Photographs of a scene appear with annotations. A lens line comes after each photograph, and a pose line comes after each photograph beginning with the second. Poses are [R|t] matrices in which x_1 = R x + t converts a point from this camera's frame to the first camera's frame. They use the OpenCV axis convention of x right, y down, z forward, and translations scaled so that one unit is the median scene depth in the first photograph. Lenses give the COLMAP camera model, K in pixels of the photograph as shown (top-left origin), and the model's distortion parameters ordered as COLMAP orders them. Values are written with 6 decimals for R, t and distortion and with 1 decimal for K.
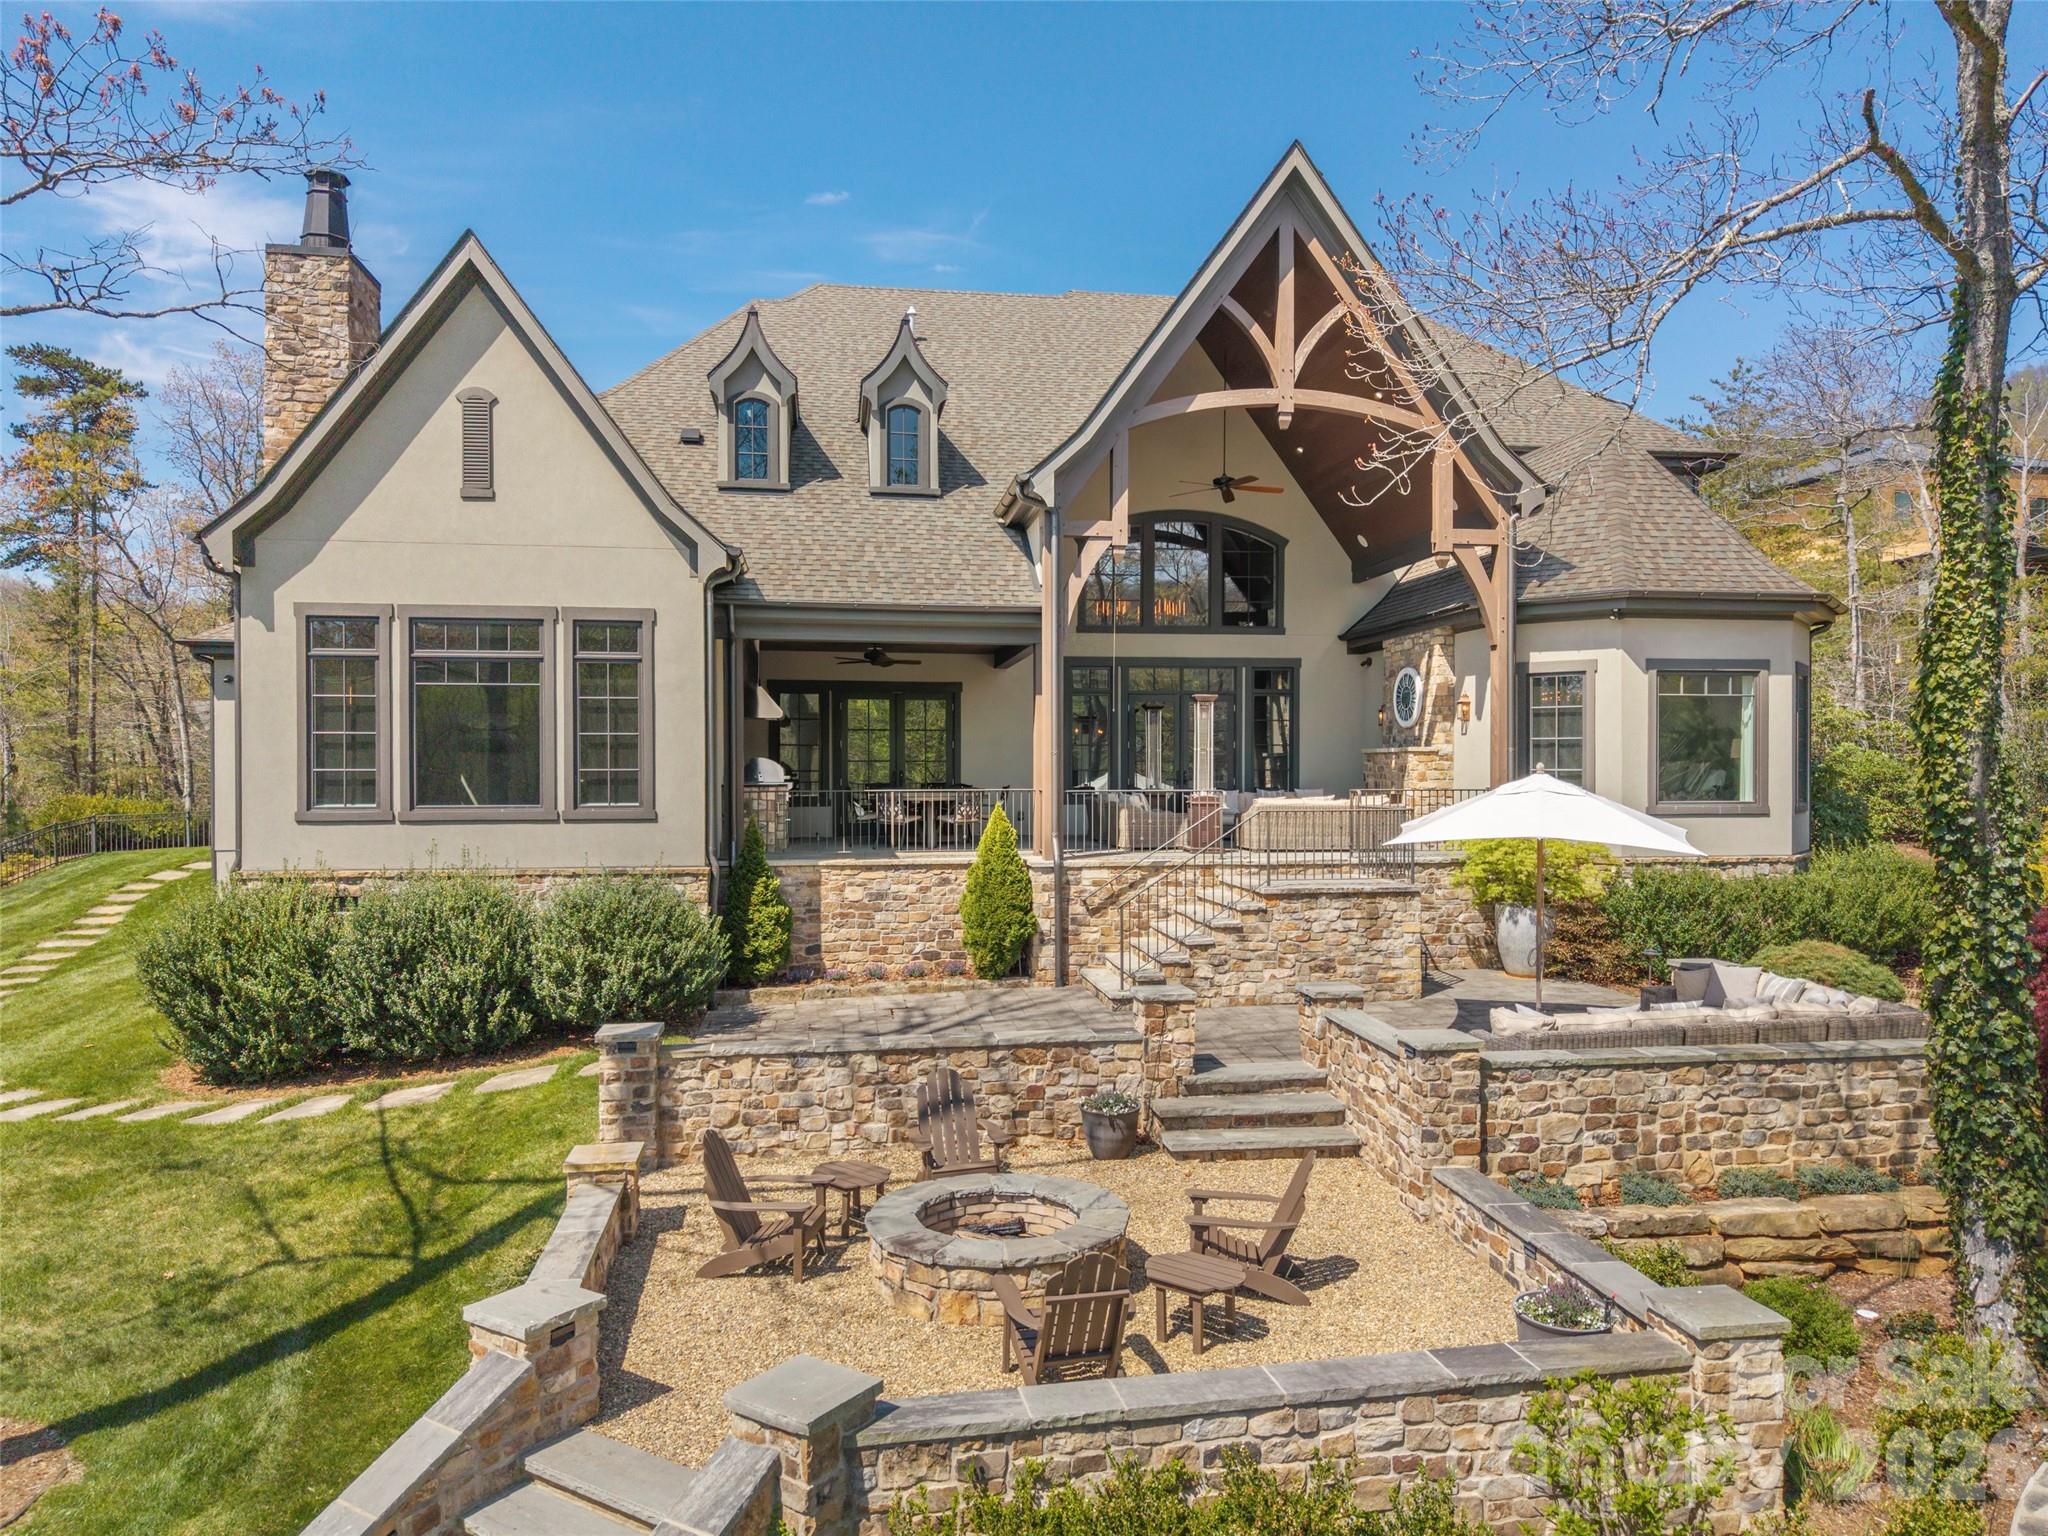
lens RADIAL K [[1392.2, 0, 1024.0], [0, 1392.2, 768.0], [0, 0, 1]] dist [0.001866, 0.004322]
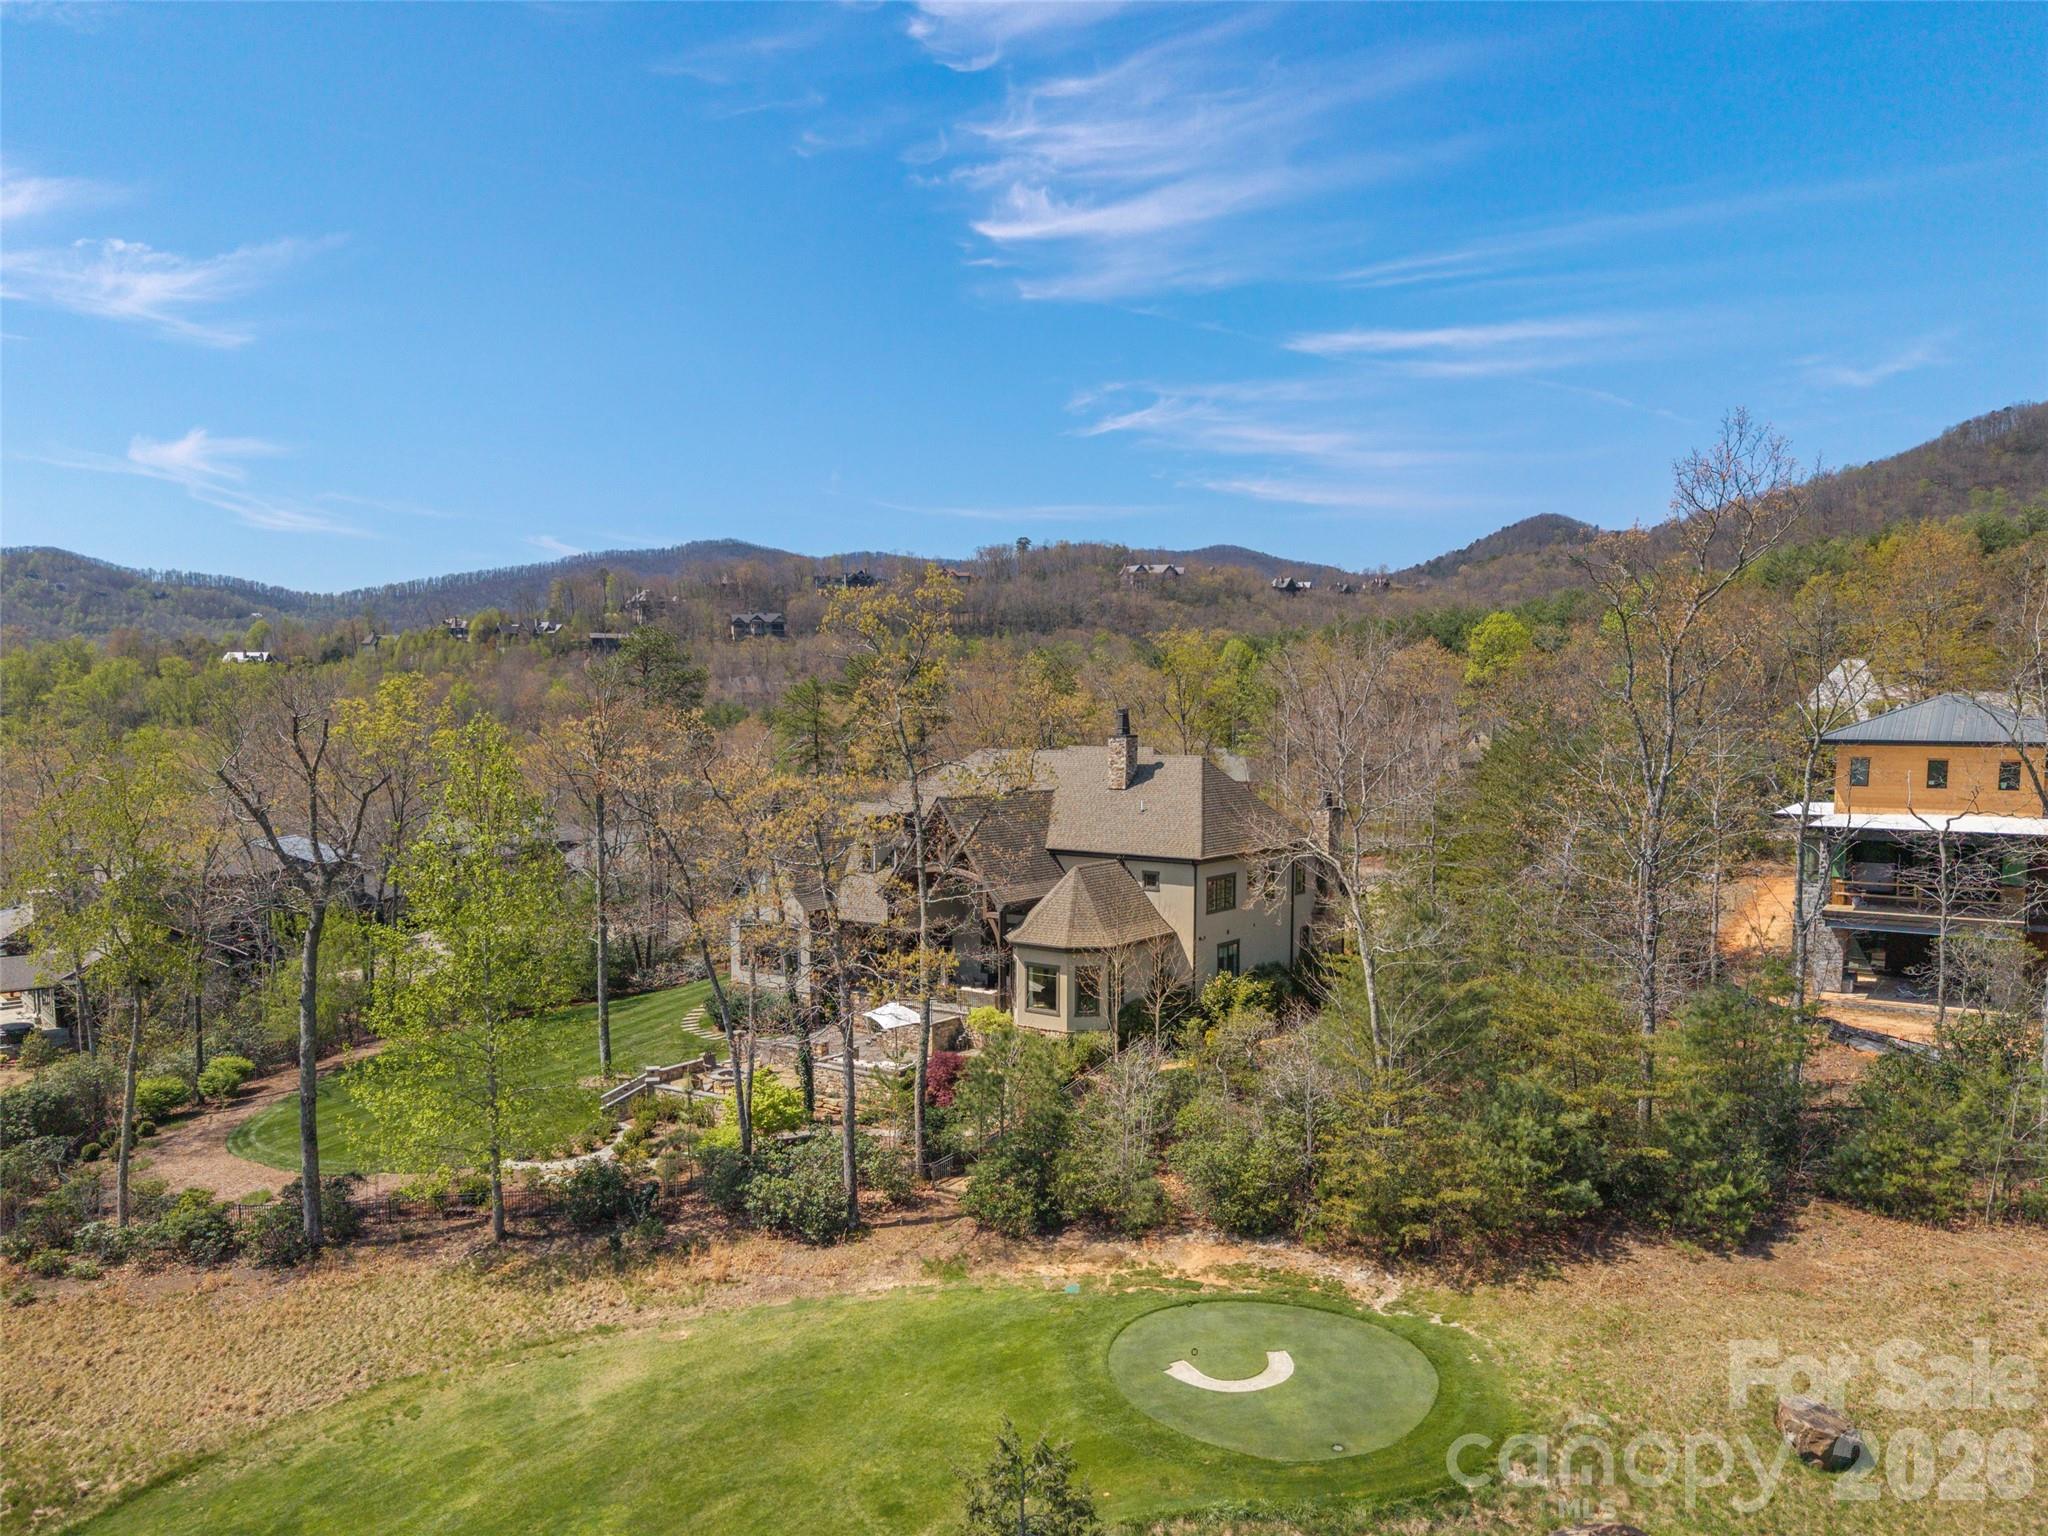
lens RADIAL K [[1392.2, 0, 1024.0], [0, 1392.2, 768.0], [0, 0, 1]] dist [0.001866, 0.004322]
pose [[0.746096, 0.024511, -0.665387, 2.849716], [-0.012069, 0.999656, 0.023292, -0.667344], [0.665729, -0.009347, 0.746135, -1.534826]]
